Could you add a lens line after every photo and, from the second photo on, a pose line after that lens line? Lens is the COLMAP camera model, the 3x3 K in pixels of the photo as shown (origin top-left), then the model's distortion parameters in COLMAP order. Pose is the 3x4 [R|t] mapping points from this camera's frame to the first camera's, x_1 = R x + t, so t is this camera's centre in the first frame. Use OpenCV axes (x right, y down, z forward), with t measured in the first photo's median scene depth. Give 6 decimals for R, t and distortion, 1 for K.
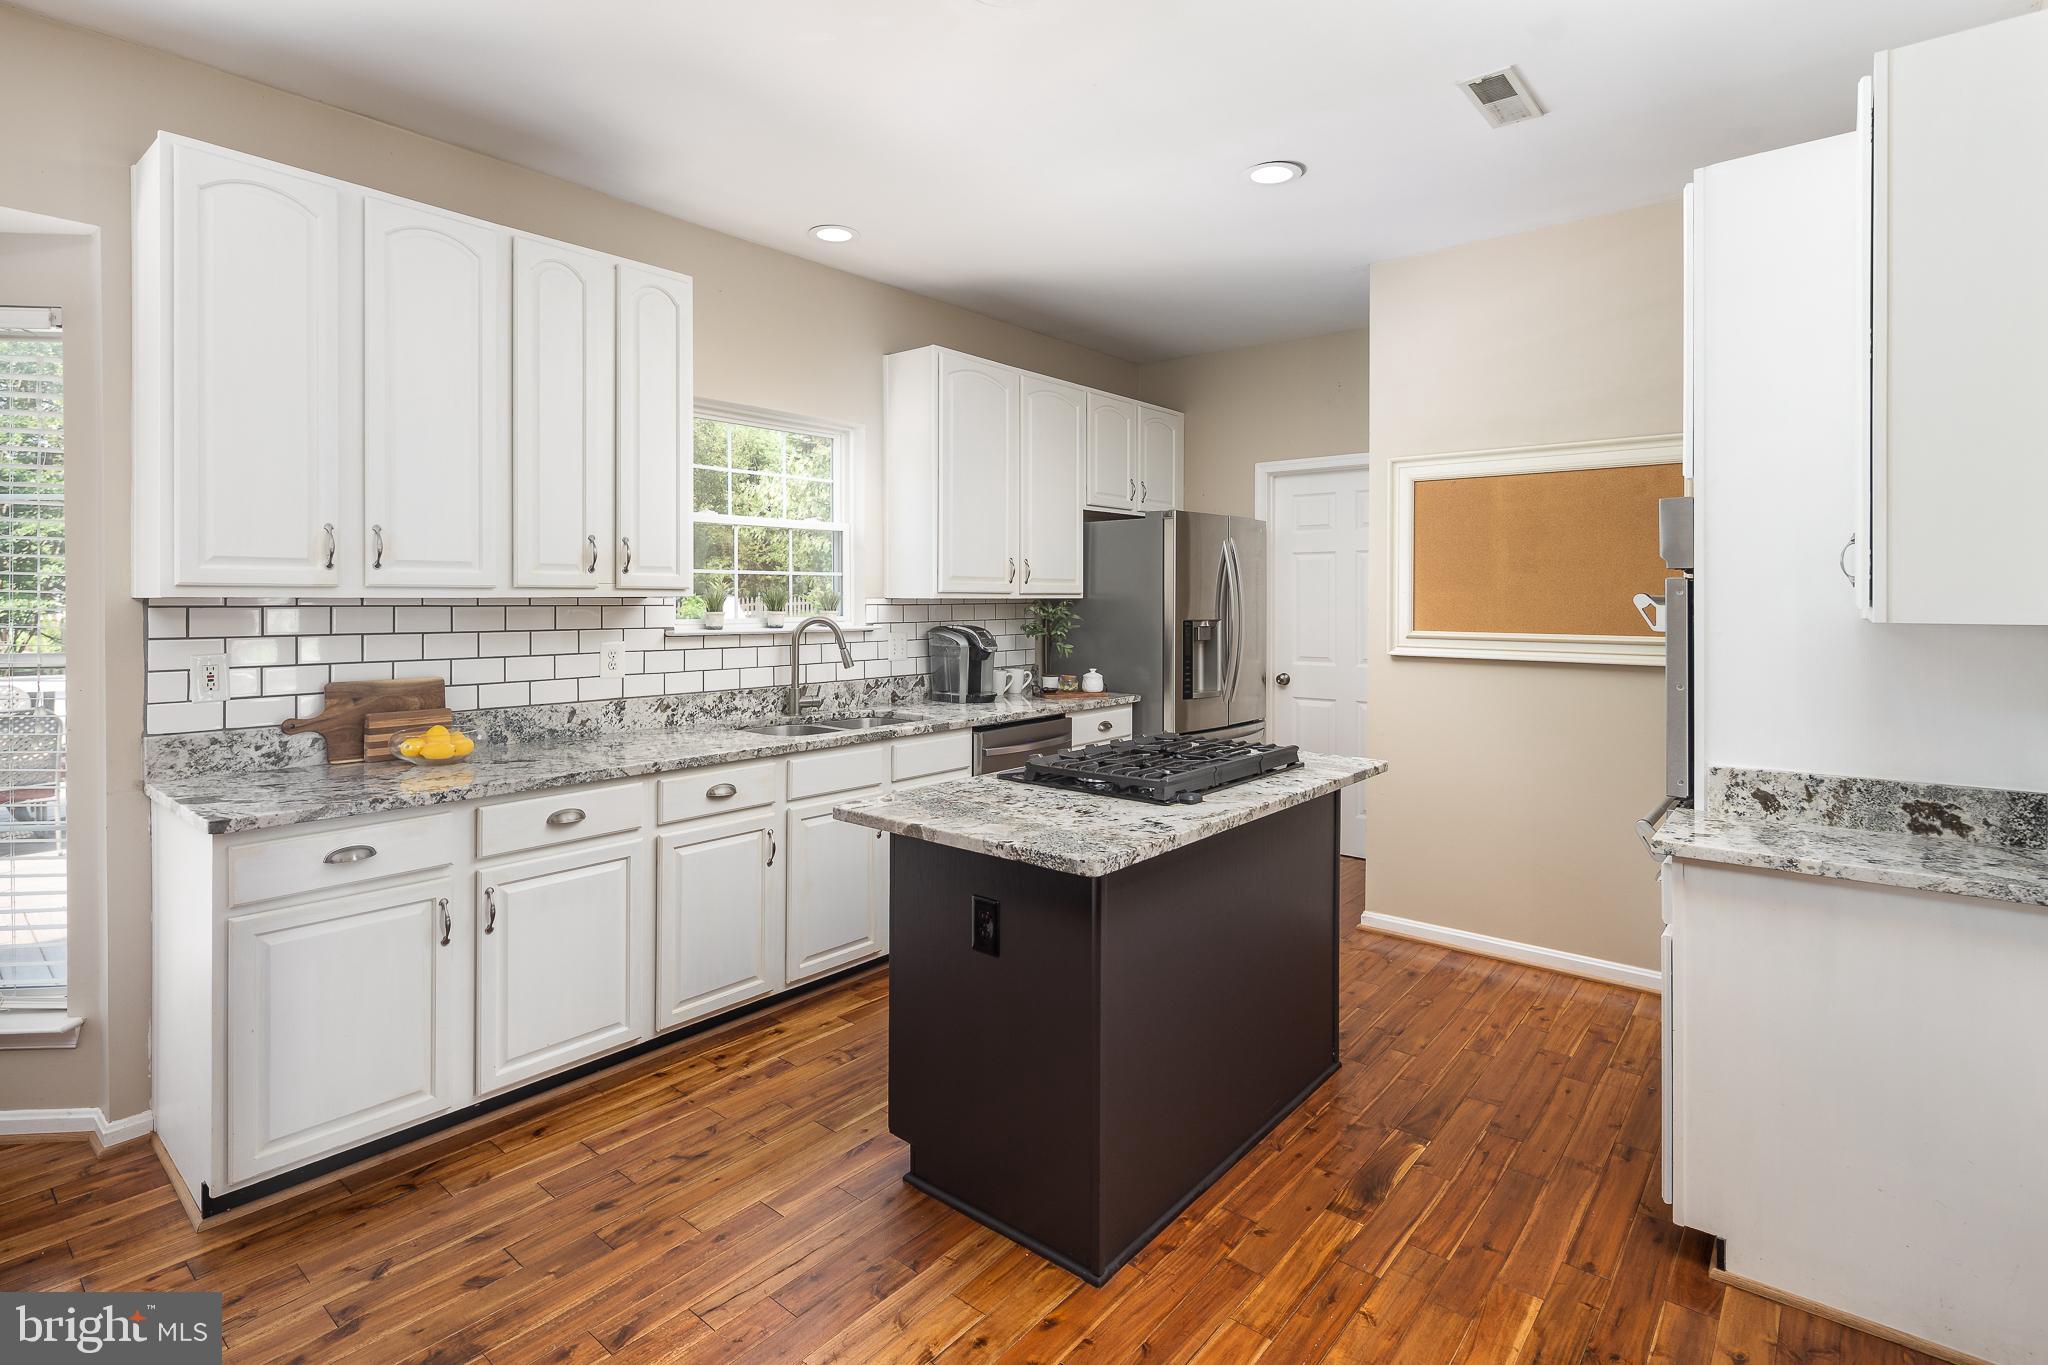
lens RADIAL K [[993.5, 0, 1015.7], [0, 993.5, 601.3], [0, 0, 1]] dist [0.002958, -0.003140]
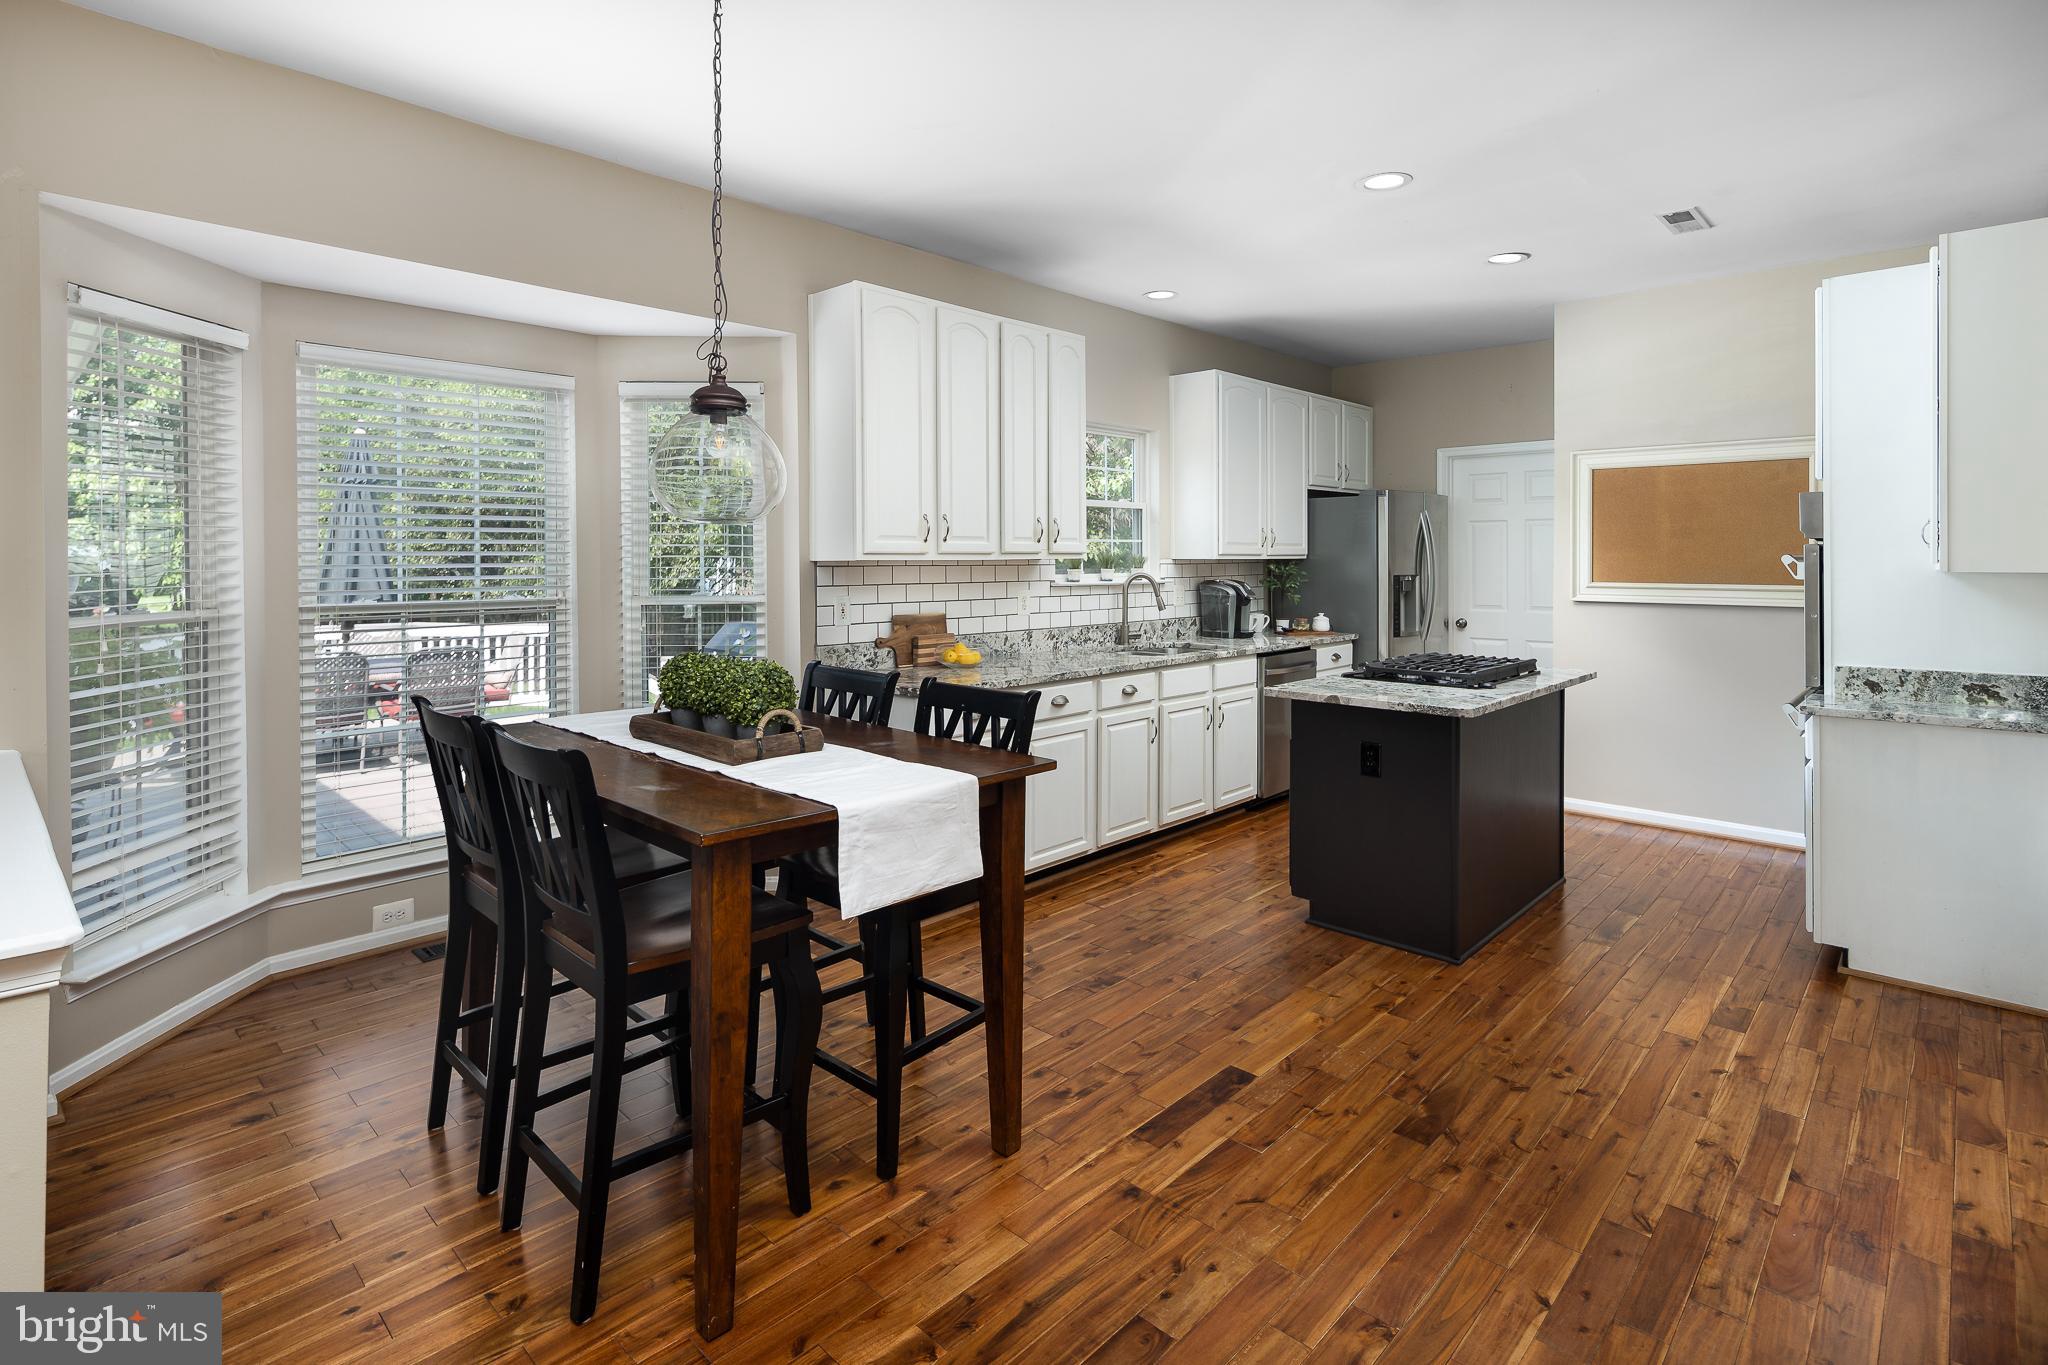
lens RADIAL K [[993.5, 0, 1014.5], [0, 993.5, 562.0], [0, 0, 1]] dist [0.002958, -0.003140]
pose [[0.997873, -0.003297, -0.065111, -0.385077], [0.003327, 0.999994, 0.000354, -0.000648], [0.065110, -0.000570, 0.997878, -0.508768]]
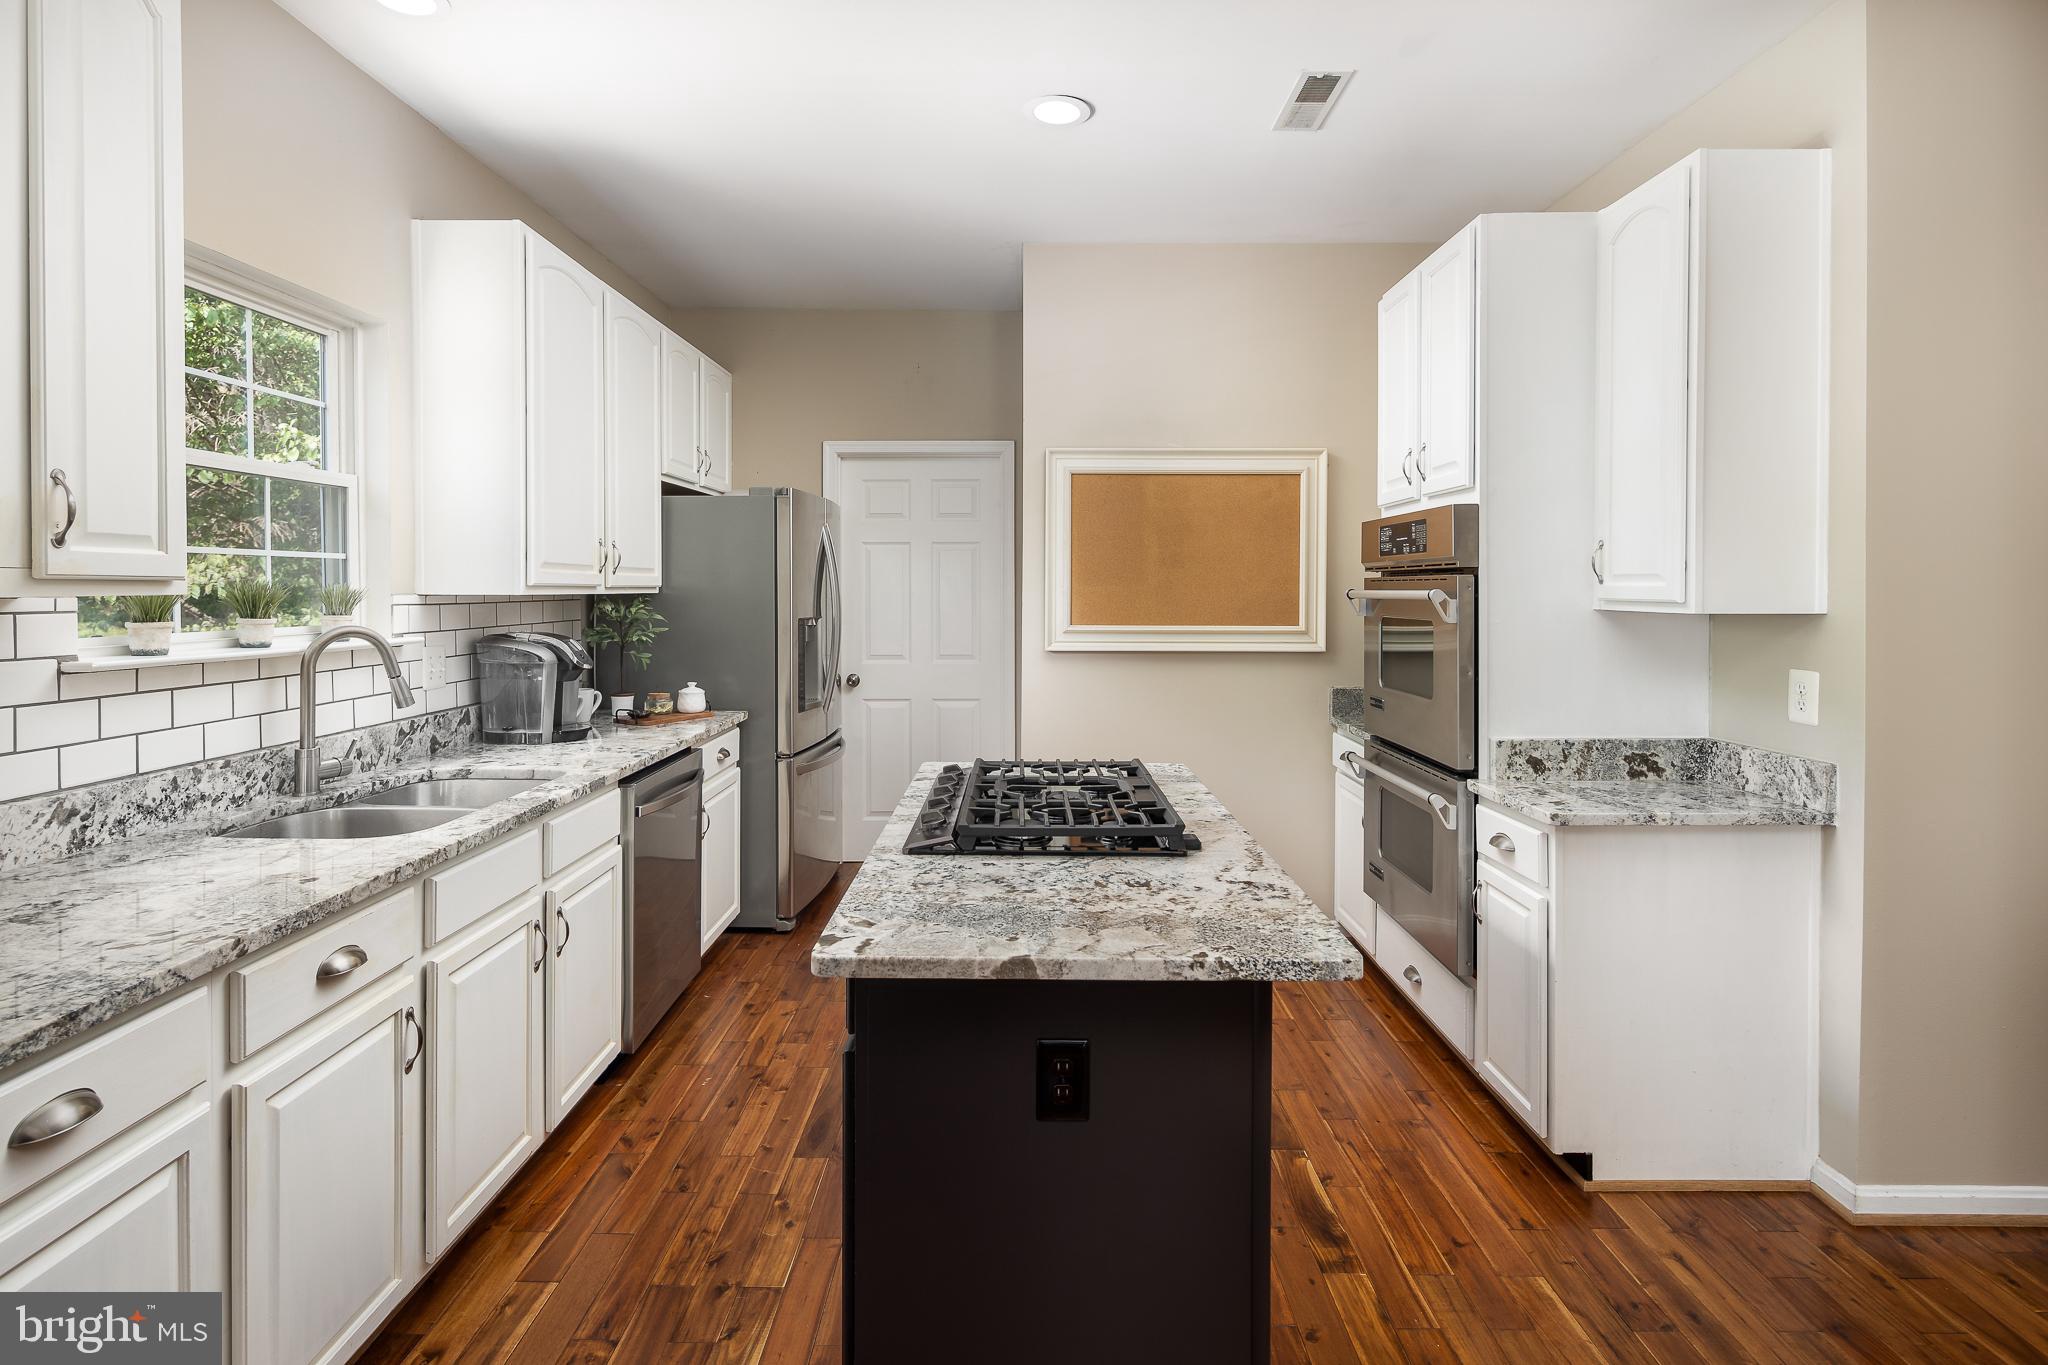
lens RADIAL K [[993.5, 0, 1012.8], [0, 993.5, 601.2], [0, 0, 1]] dist [0.002958, -0.003140]
pose [[0.773383, -0.008693, 0.633880, -0.367616], [0.003490, 0.999949, 0.009455, -0.005457], [-0.633930, -0.005100, 0.773374, 0.377951]]
